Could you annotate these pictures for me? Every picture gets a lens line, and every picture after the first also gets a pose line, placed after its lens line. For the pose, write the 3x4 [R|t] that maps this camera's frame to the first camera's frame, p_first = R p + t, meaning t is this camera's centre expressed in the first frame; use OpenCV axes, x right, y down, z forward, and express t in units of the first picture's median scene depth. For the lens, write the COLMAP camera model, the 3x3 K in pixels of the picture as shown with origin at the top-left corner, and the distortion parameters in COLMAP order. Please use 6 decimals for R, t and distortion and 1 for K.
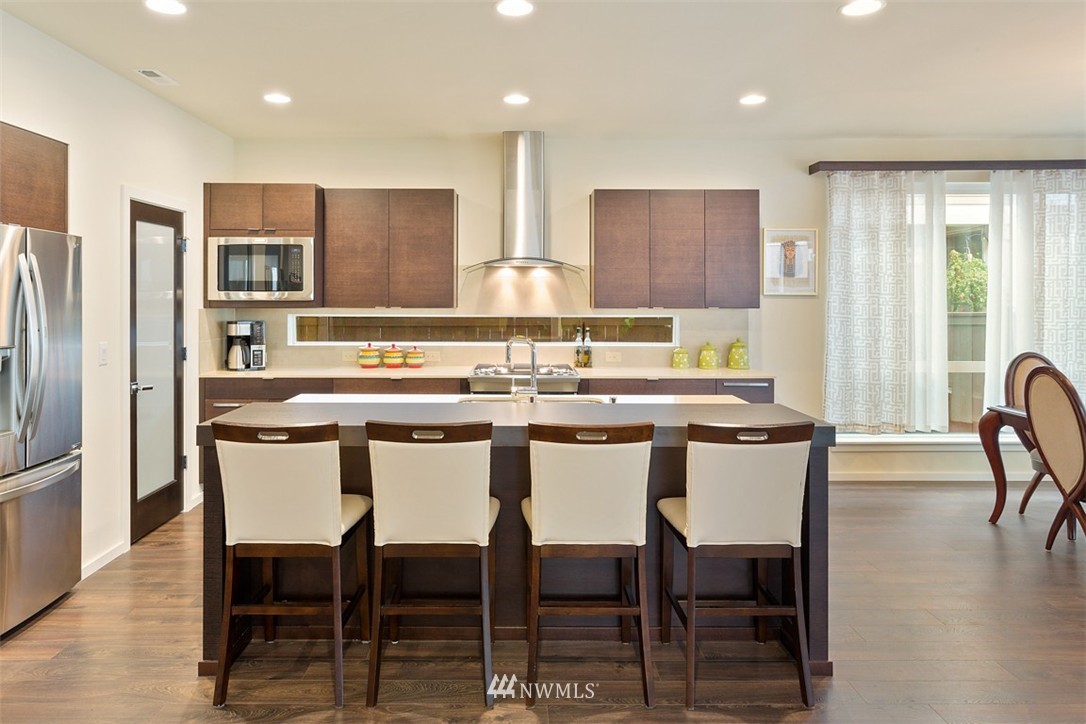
lens RADIAL K [[702.0, 0, 536.6], [0, 702.0, 303.0], [0, 0, 1]] dist [-0.001503, -0.001397]
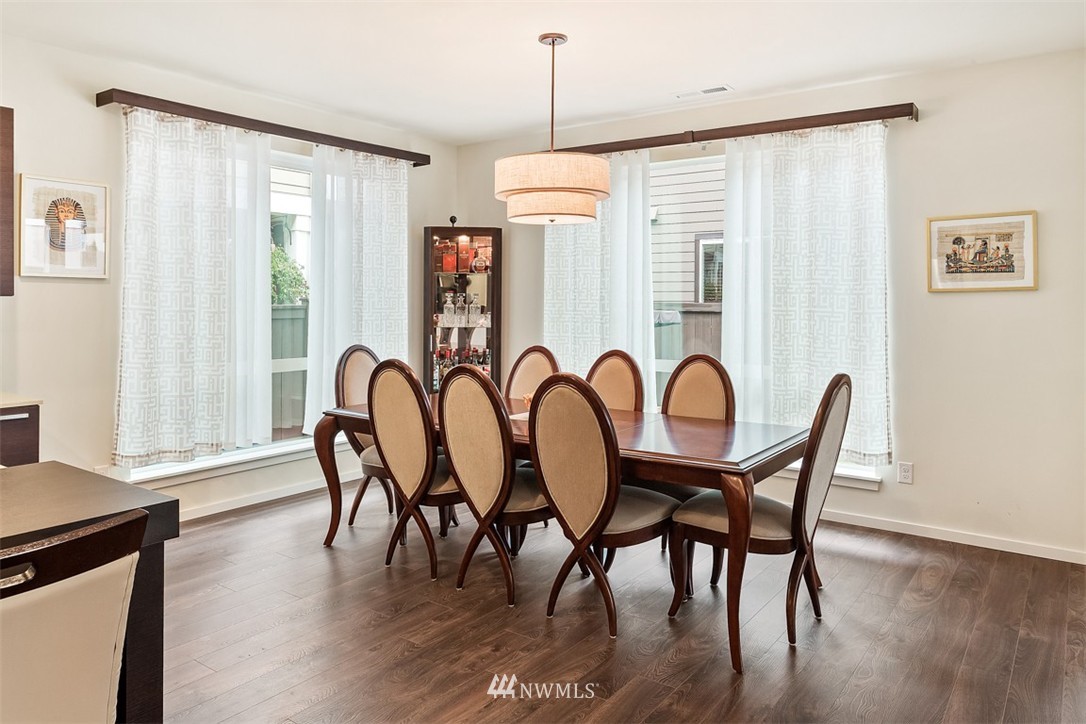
lens RADIAL K [[729.6, 0, 514.4], [0, 729.6, 298.0], [0, 0, 1]] dist [0.005958, 0.003841]
pose [[0.615701, 0.004261, 0.787968, 0.073847], [-0.000291, 0.999987, -0.005180, 0.012930], [-0.787980, 0.002960, 0.615694, 0.232483]]
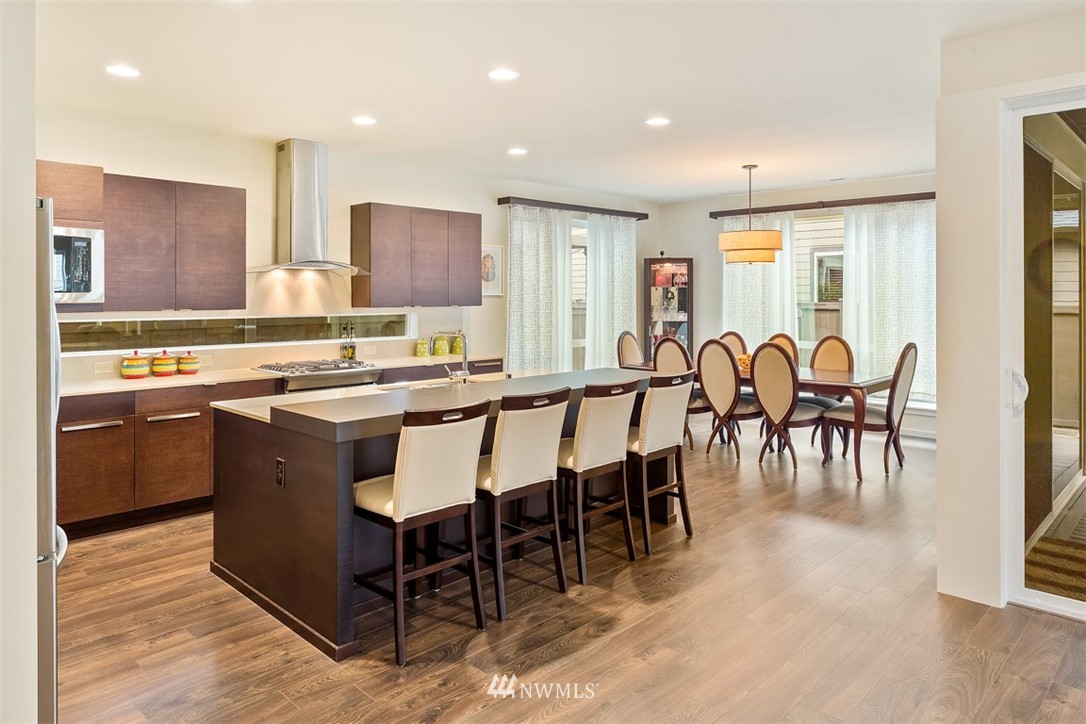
lens RADIAL K [[702.0, 0, 520.0], [0, 702.0, 290.8], [0, 0, 1]] dist [-0.001503, -0.001397]
pose [[0.711885, 0.002211, 0.702293, -0.533032], [0.007515, 0.999914, -0.010766, -0.005411], [-0.702256, 0.012942, 0.711807, 0.028429]]
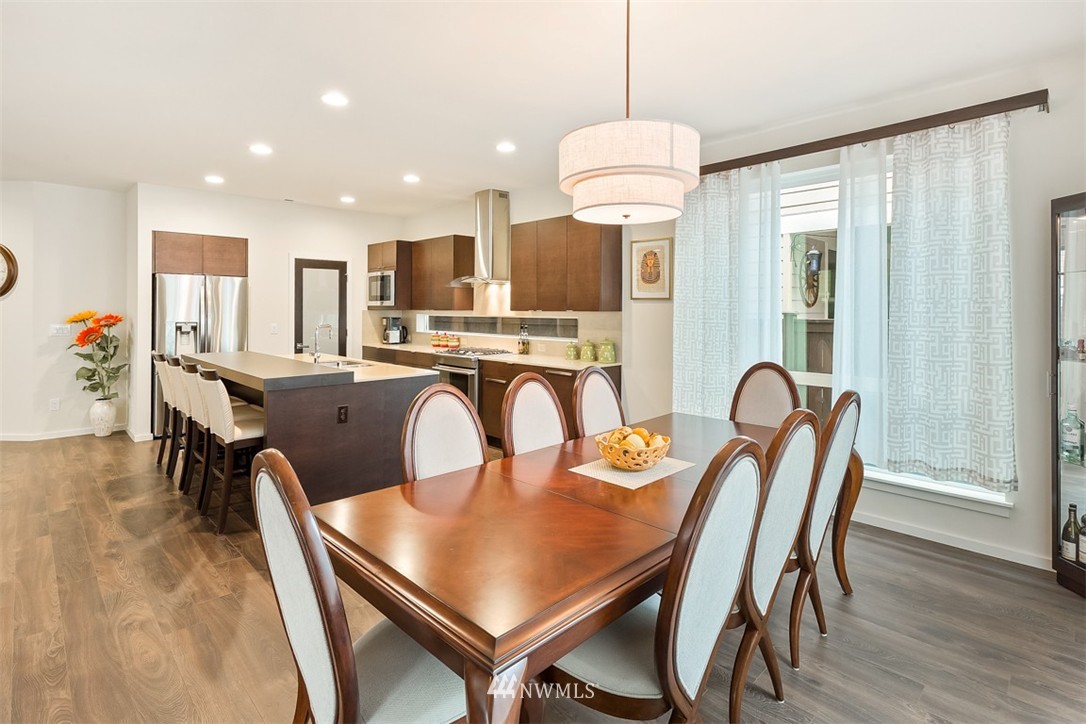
lens RADIAL K [[532.8, 0, 546.5], [0, 532.8, 314.5], [0, 0, 1]] dist [0.009401, -0.002244]
pose [[0.699114, 0.008414, -0.714961, 0.877152], [-0.005722, 0.999965, 0.006174, 0.007609], [0.714987, -0.000226, 0.699138, 0.312504]]
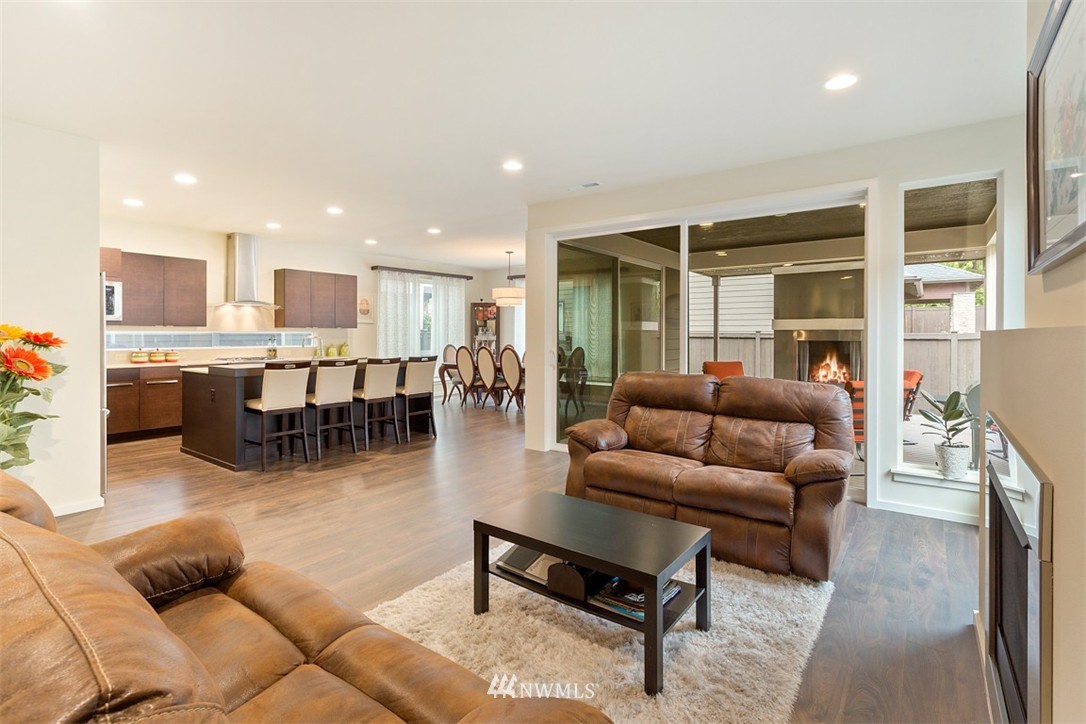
lens RADIAL K [[532.8, 0, 530.6], [0, 532.8, 333.6], [0, 0, 1]] dist [0.009401, -0.002244]
pose [[0.616810, 0.000716, 0.787112, -0.677807], [0.003919, 0.999984, -0.003981, 0.033448], [-0.787103, 0.005540, 0.616797, -0.489634]]
